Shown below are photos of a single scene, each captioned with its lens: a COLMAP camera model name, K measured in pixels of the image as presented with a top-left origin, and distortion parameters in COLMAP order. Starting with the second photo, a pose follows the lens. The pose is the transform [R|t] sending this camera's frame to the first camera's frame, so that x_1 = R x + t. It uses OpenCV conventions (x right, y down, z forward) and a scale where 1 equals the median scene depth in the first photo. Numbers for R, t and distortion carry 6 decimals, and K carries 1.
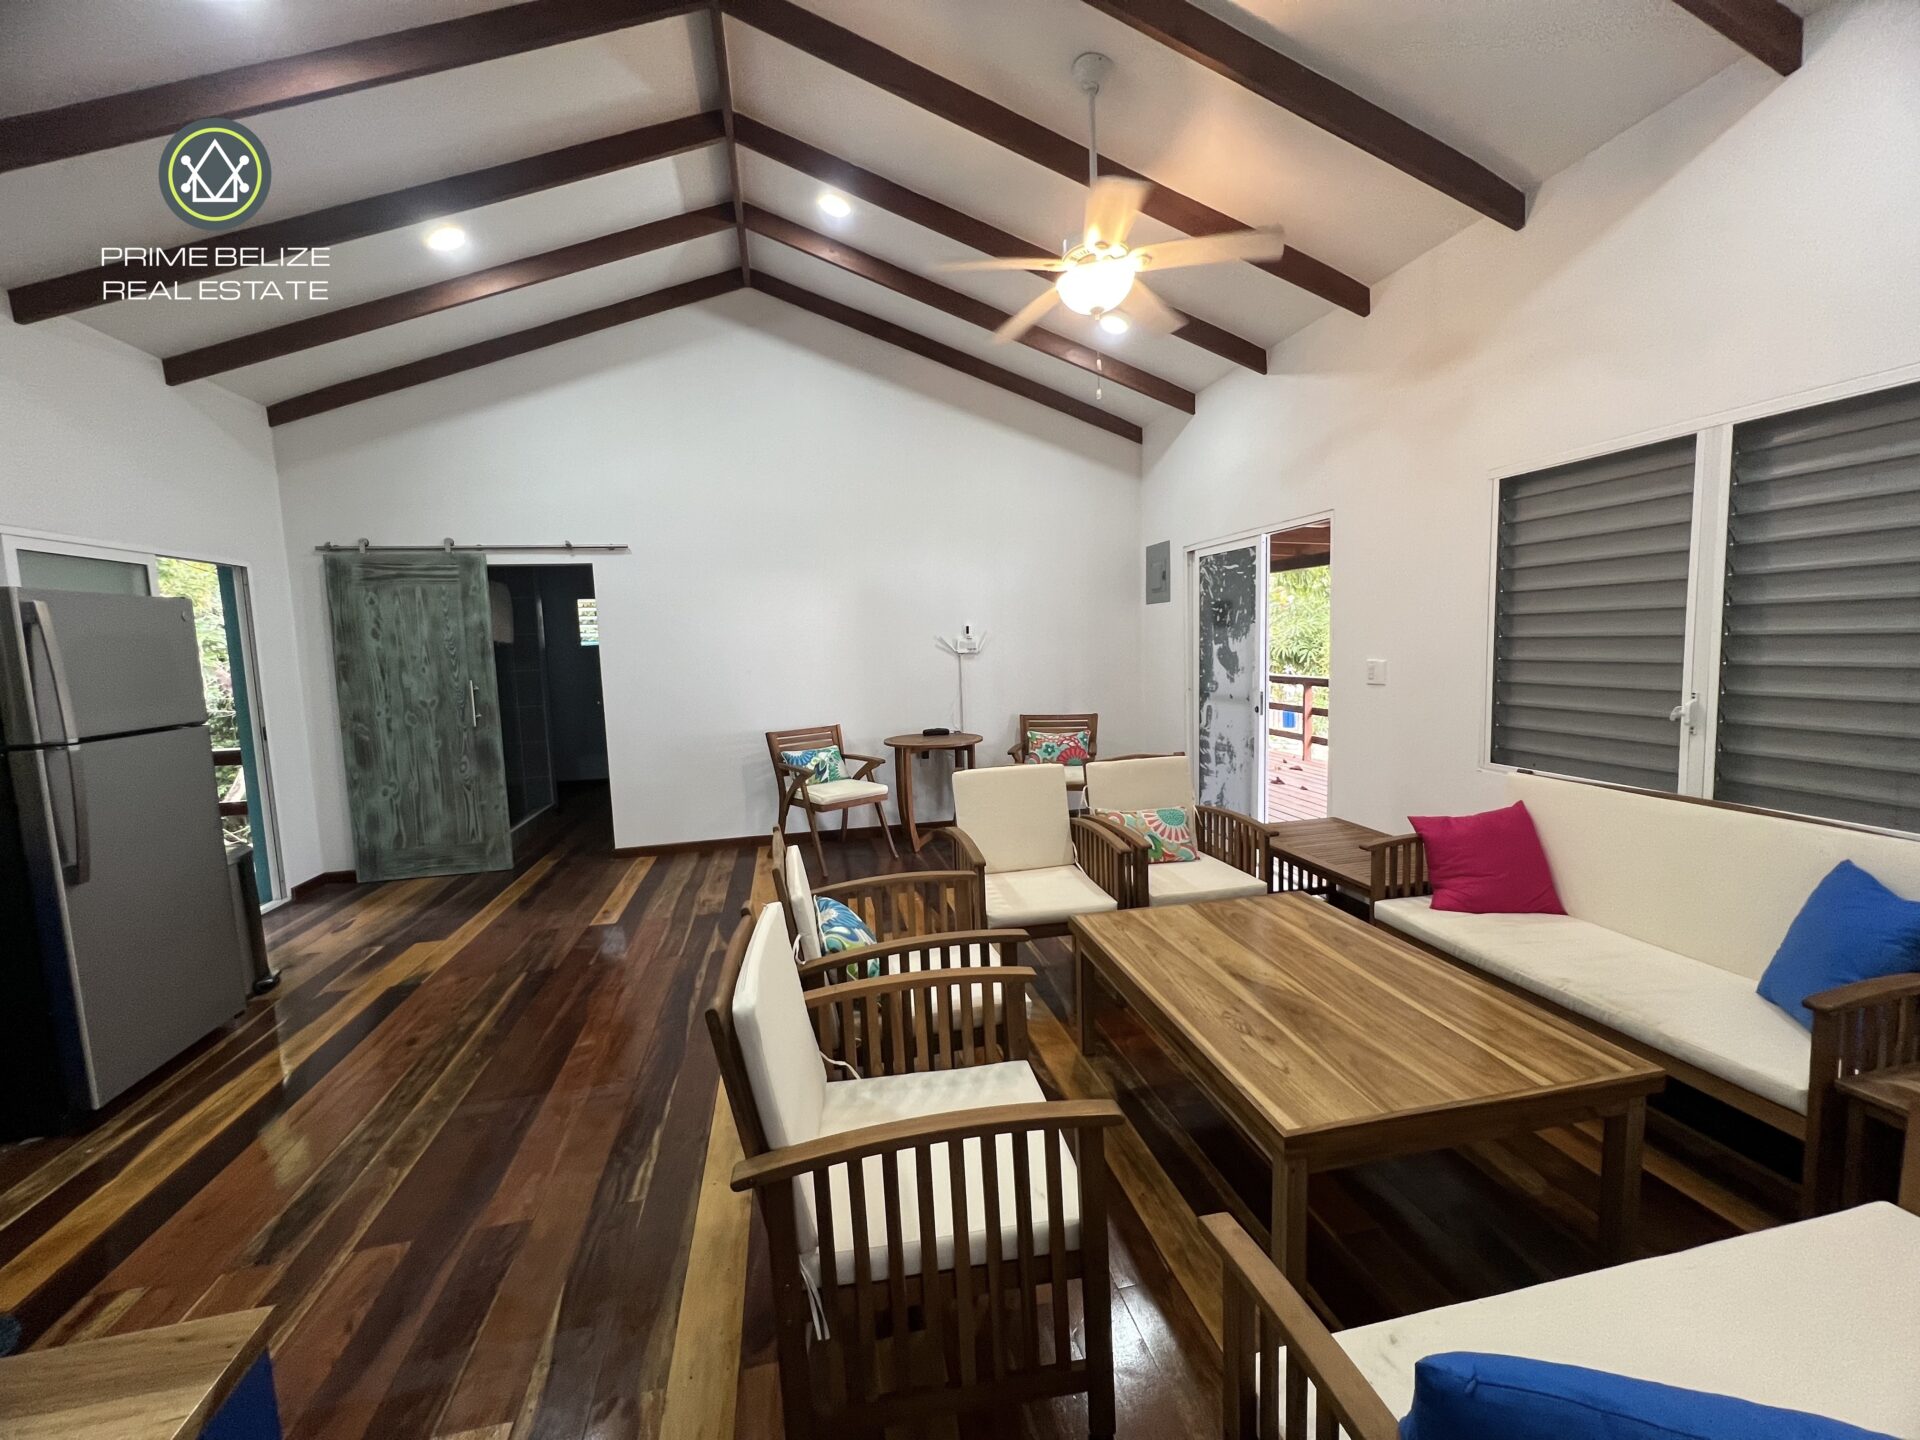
lens RADIAL K [[765.3, 0, 954.8], [0, 765.3, 712.9], [0, 0, 1]] dist [-0.000254, 0.000251]
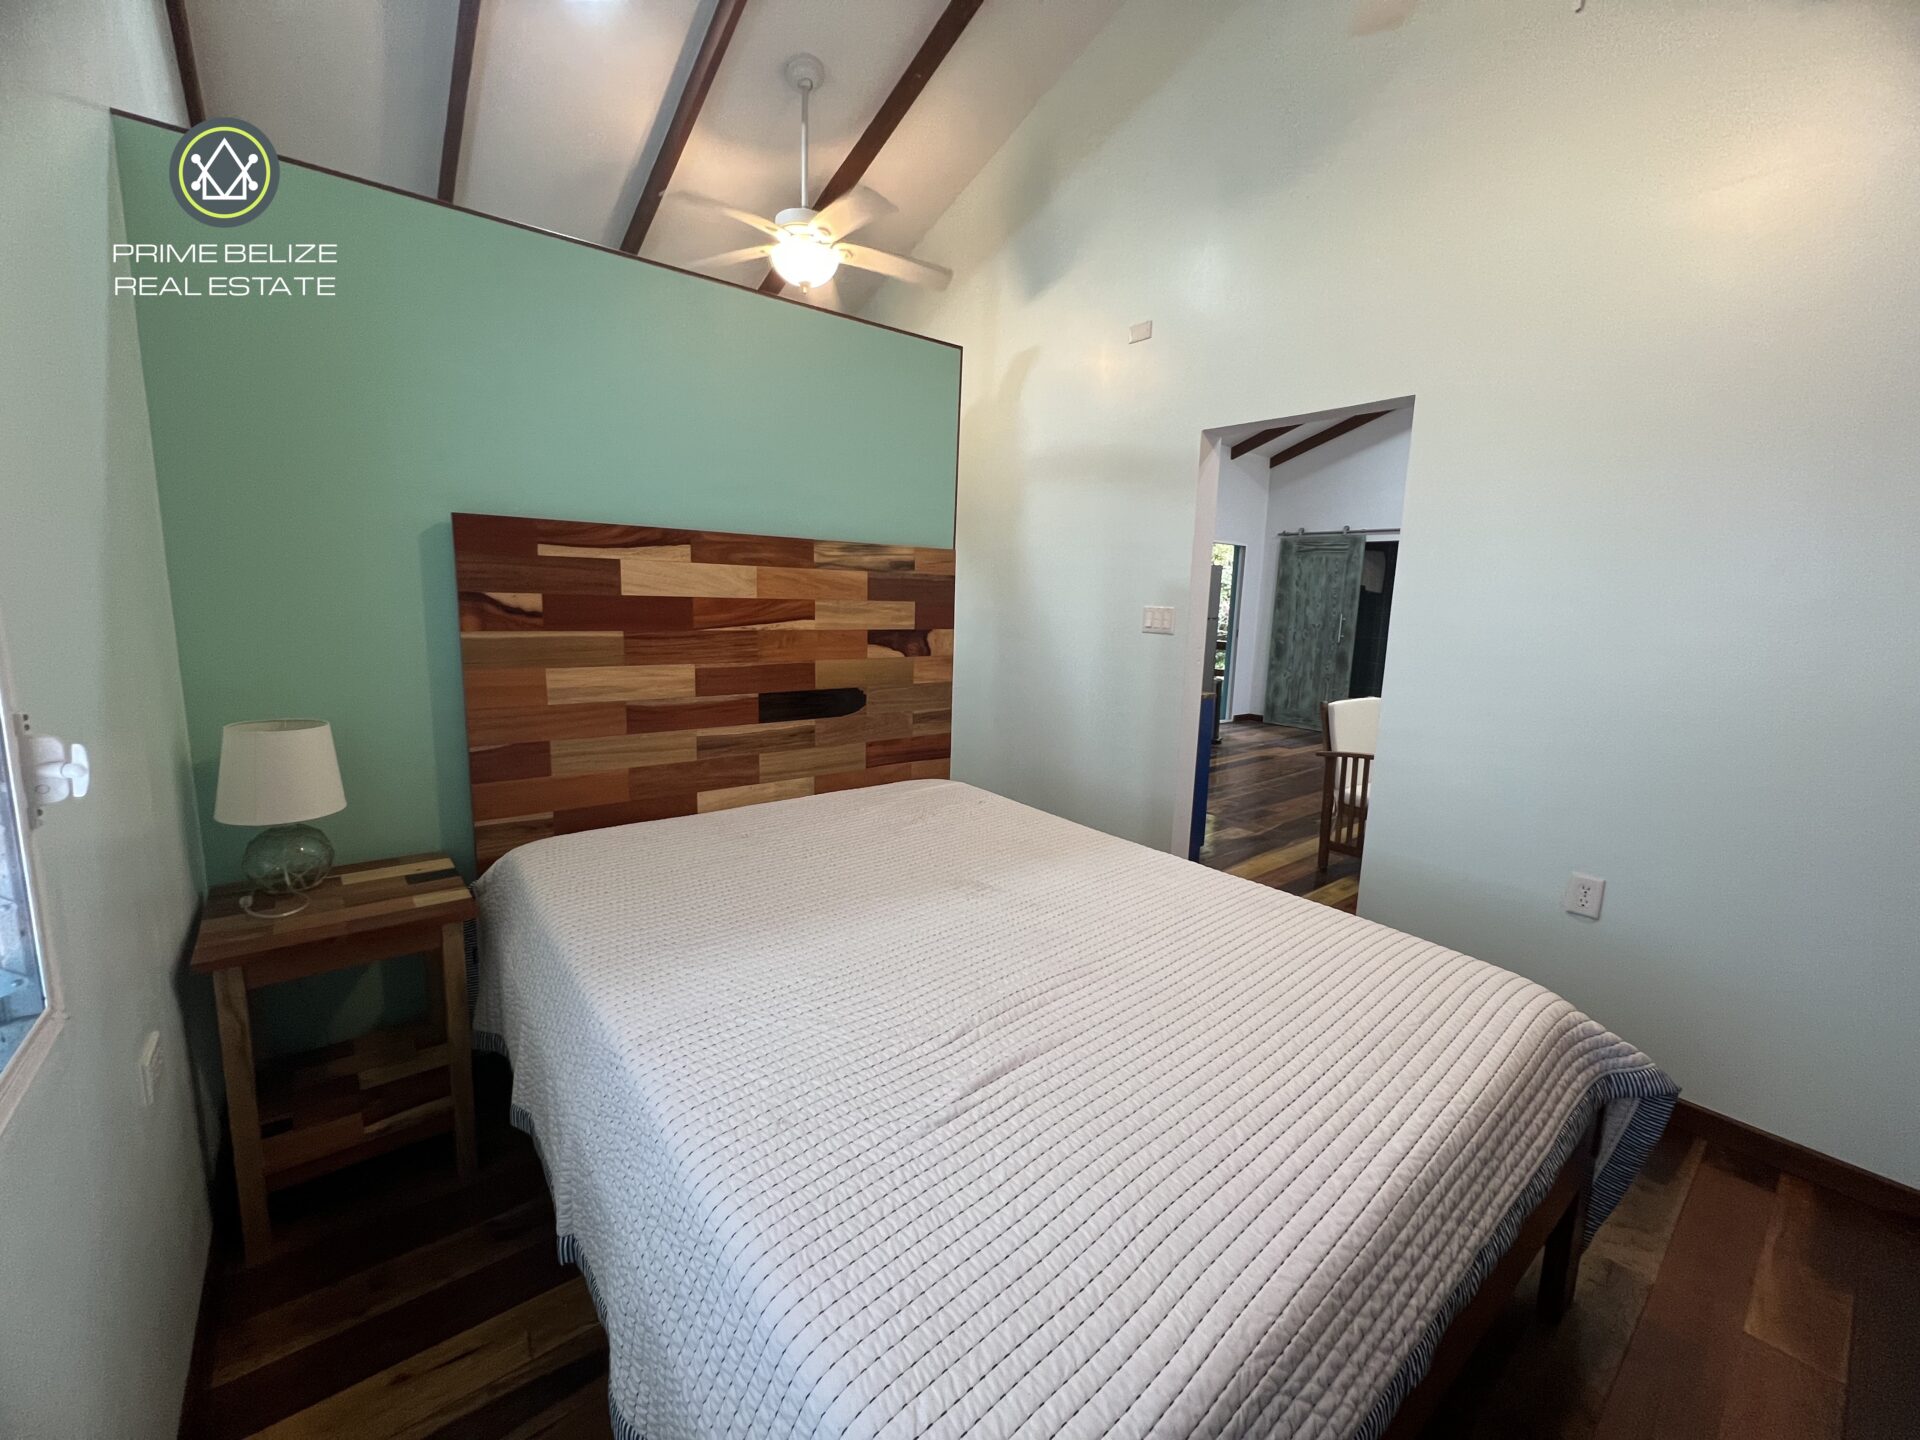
lens RADIAL K [[768.1, 0, 955.0], [0, 768.1, 711.5], [0, 0, 1]] dist [-0.005688, 0.001137]
pose [[0.452443, 0.181482, -0.873132, 0.463246], [-0.131879, 0.981926, 0.135758, 0.048908], [0.881988, 0.053725, 0.468199, -0.484969]]
